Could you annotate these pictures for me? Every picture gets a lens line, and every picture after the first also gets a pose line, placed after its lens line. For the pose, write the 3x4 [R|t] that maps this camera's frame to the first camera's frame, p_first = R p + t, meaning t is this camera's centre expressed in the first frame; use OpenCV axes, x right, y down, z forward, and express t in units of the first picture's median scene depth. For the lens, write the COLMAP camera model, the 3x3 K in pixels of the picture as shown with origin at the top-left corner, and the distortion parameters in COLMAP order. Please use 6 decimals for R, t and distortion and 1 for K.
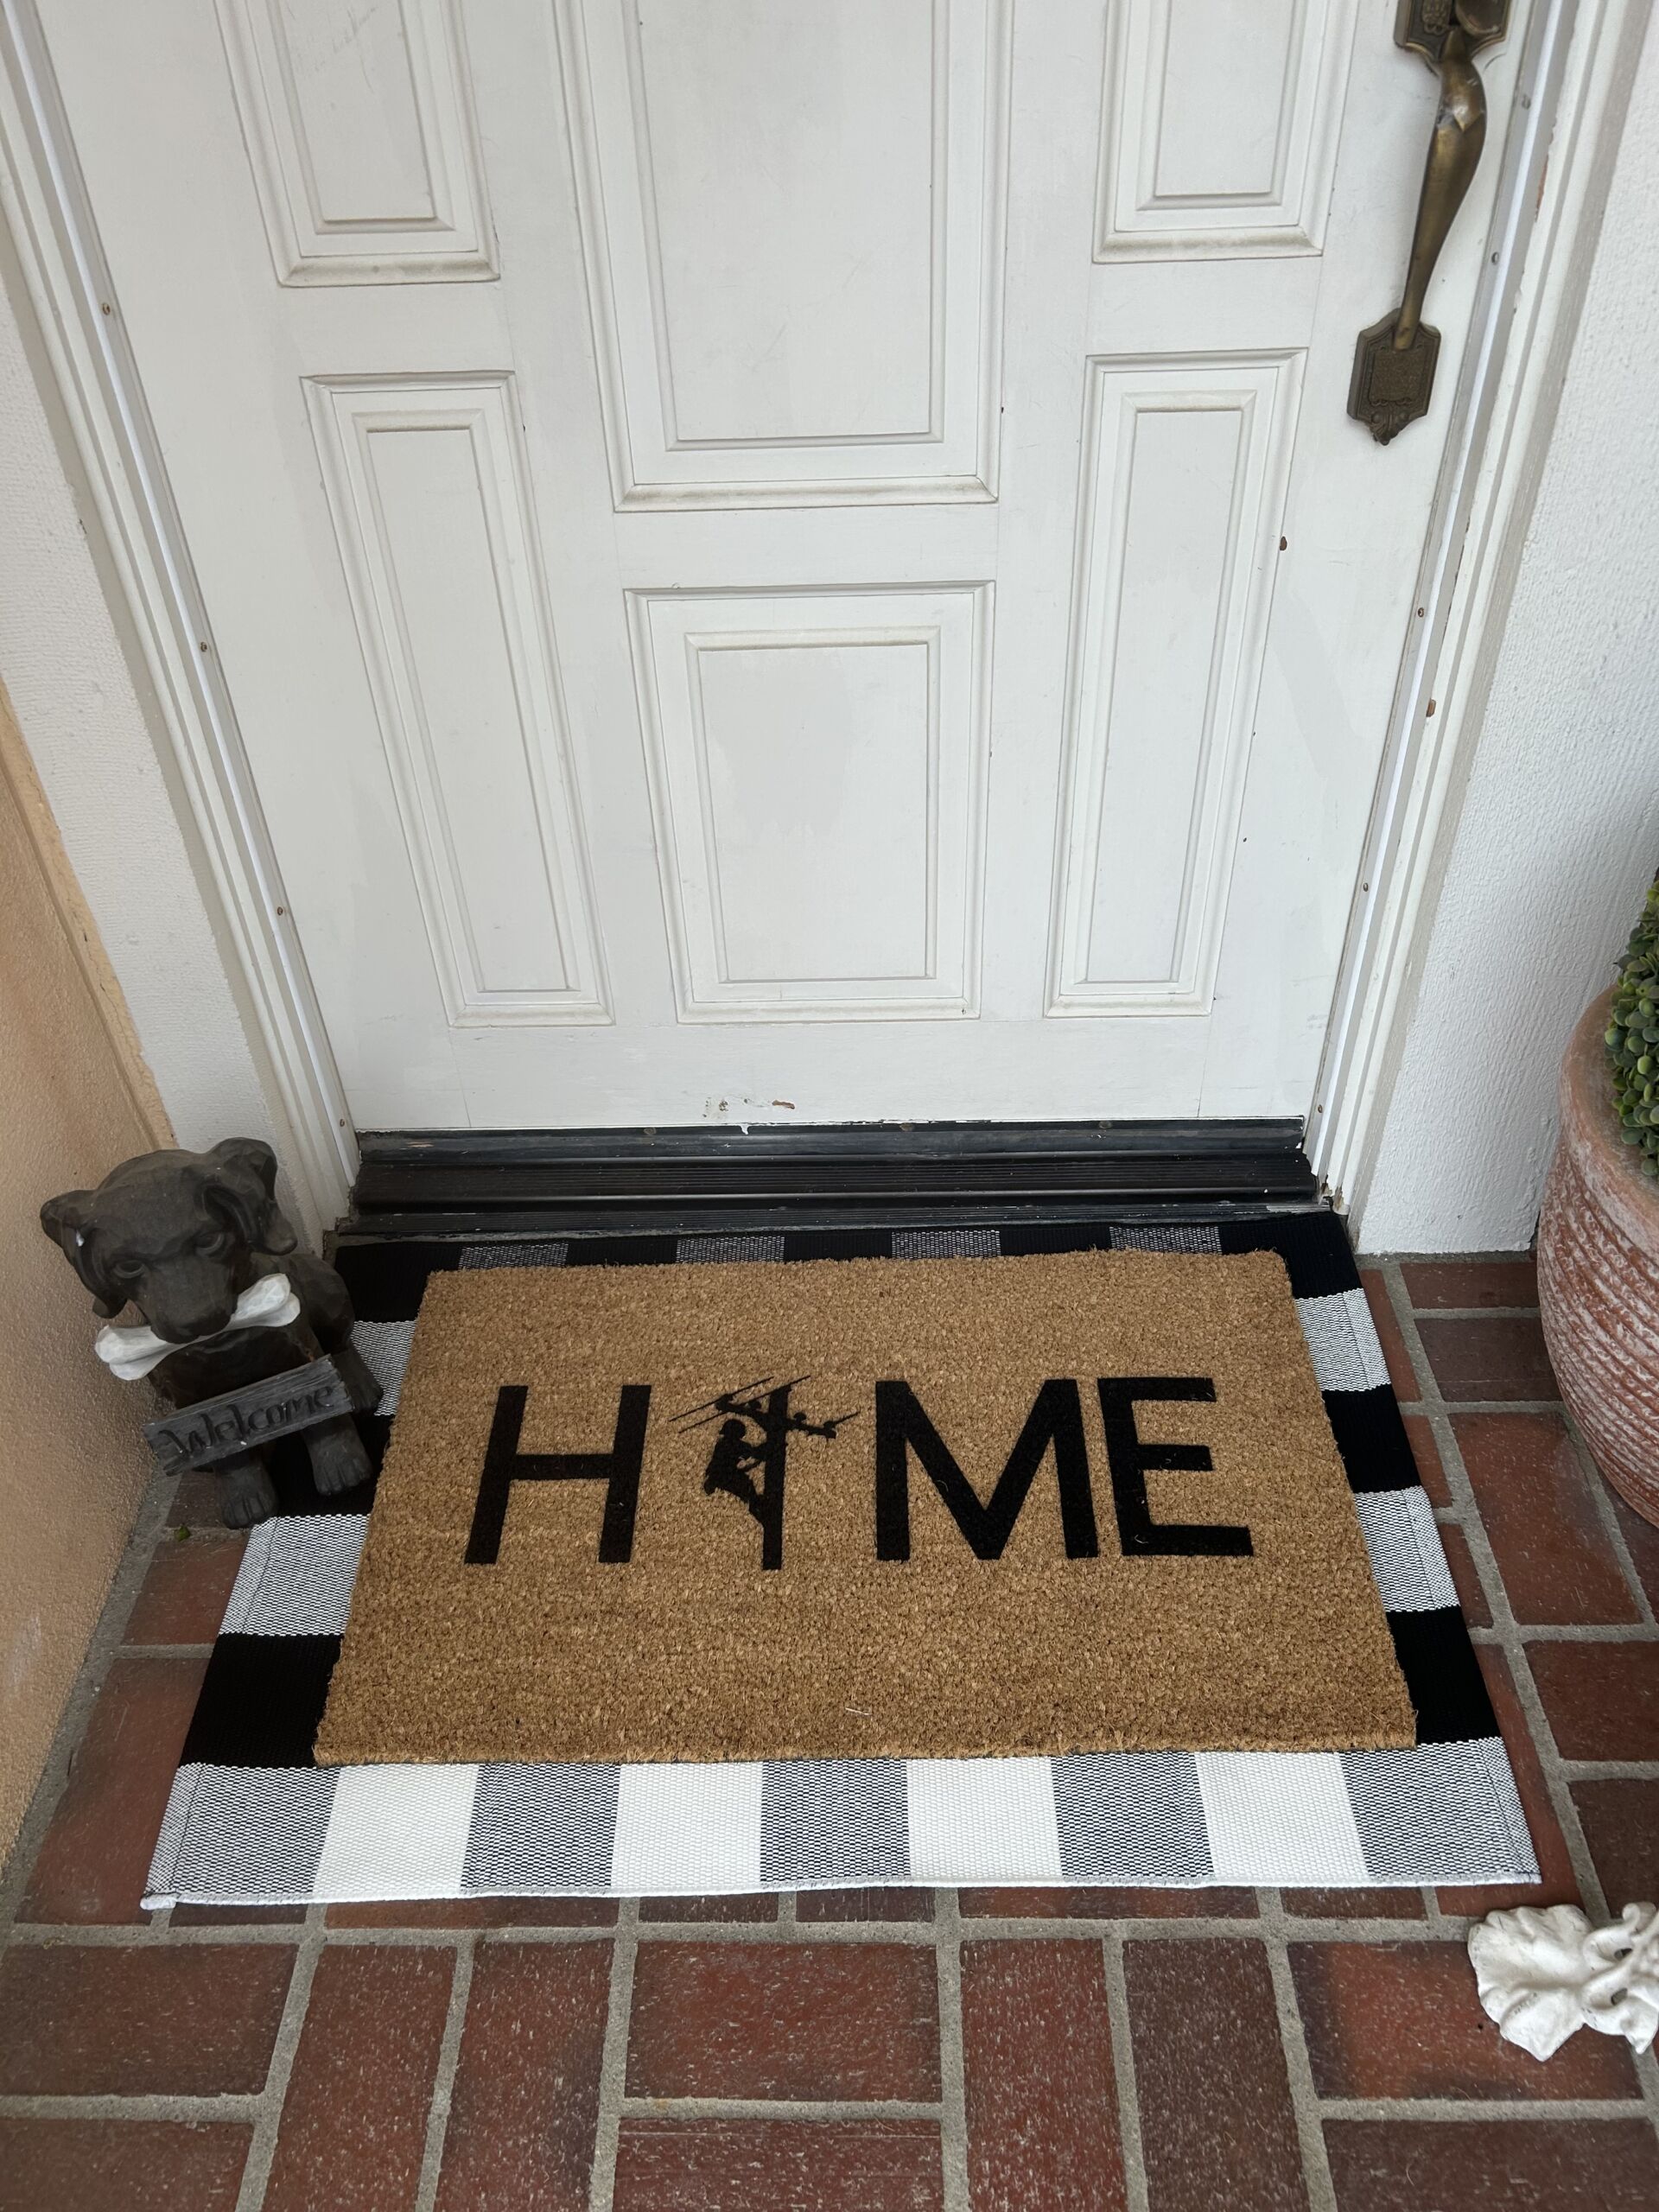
lens RADIAL K [[1766.0, 0, 824.1], [0, 1766.0, 1272.4], [0, 0, 1]] dist [0.093405, -0.183020]
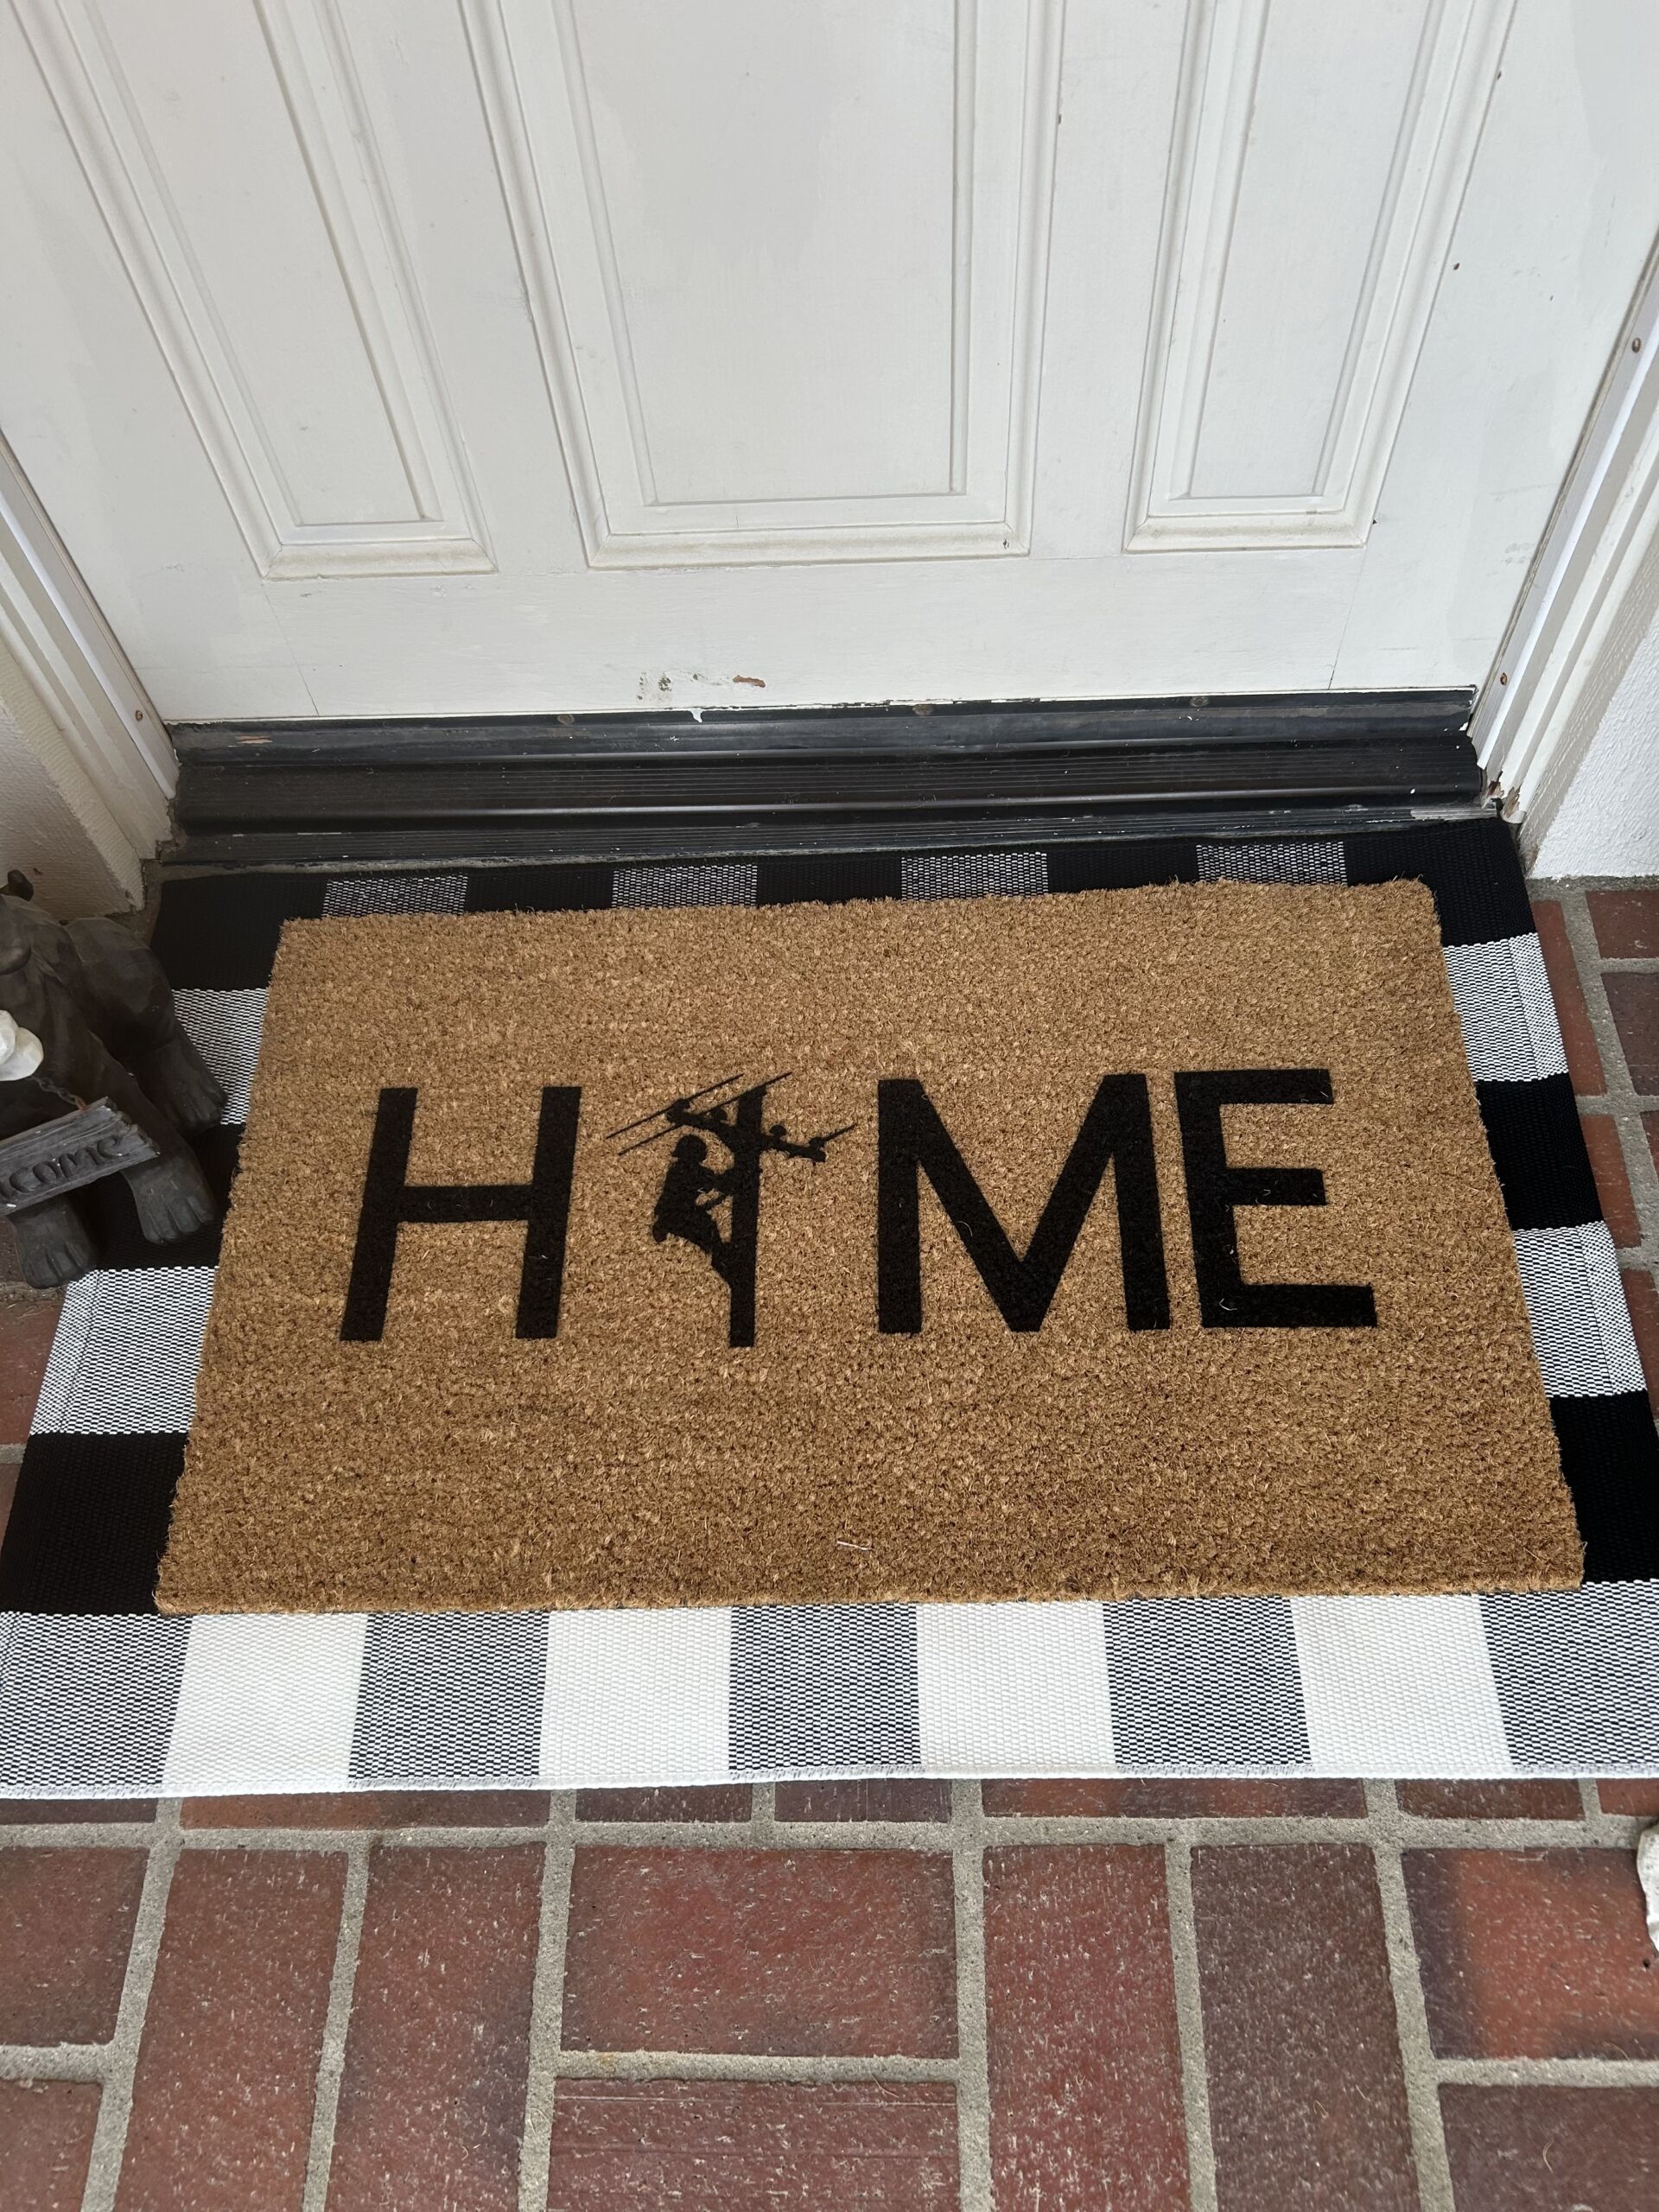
lens RADIAL K [[1766.0, 0, 824.1], [0, 1766.0, 1272.4], [0, 0, 1]] dist [0.093405, -0.183020]
pose [[0.999888, -0.009367, -0.011701, 0.015864], [0.012319, 0.958305, 0.285480, -0.083616], [0.008539, -0.285592, 0.958313, 0.286418]]
